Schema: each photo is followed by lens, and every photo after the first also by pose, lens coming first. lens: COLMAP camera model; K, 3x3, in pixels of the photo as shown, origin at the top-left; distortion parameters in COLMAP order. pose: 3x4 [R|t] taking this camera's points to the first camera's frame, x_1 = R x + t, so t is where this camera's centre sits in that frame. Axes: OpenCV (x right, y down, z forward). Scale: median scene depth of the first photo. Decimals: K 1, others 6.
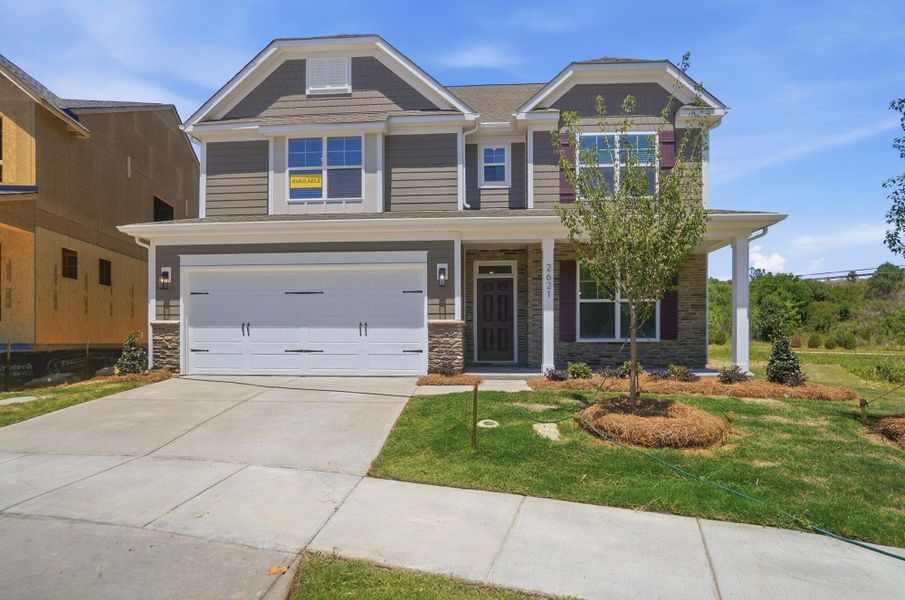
lens RADIAL K [[401.8, 0, 471.2], [0, 401.8, 335.1], [0, 0, 1]] dist [0.001374, 0.001132]
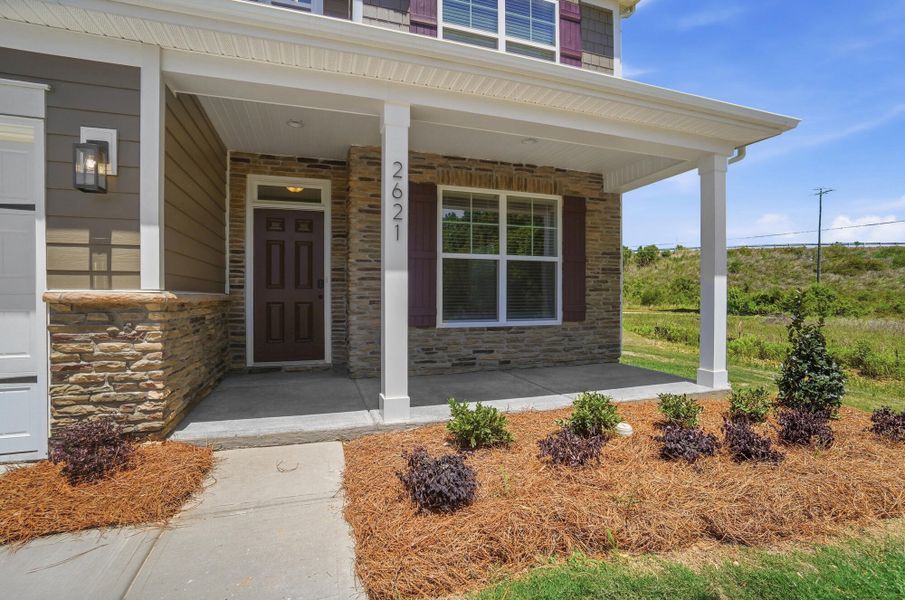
lens RADIAL K [[417.3, 0, 456.7], [0, 417.3, 299.1], [0, 0, 1]] dist [-0.036765, 0.000055]
pose [[0.926872, 0.001276, 0.375376, 0.070298], [-0.002757, 0.999990, 0.003408, -0.027077], [-0.375368, -0.004194, 0.926866, 0.469229]]
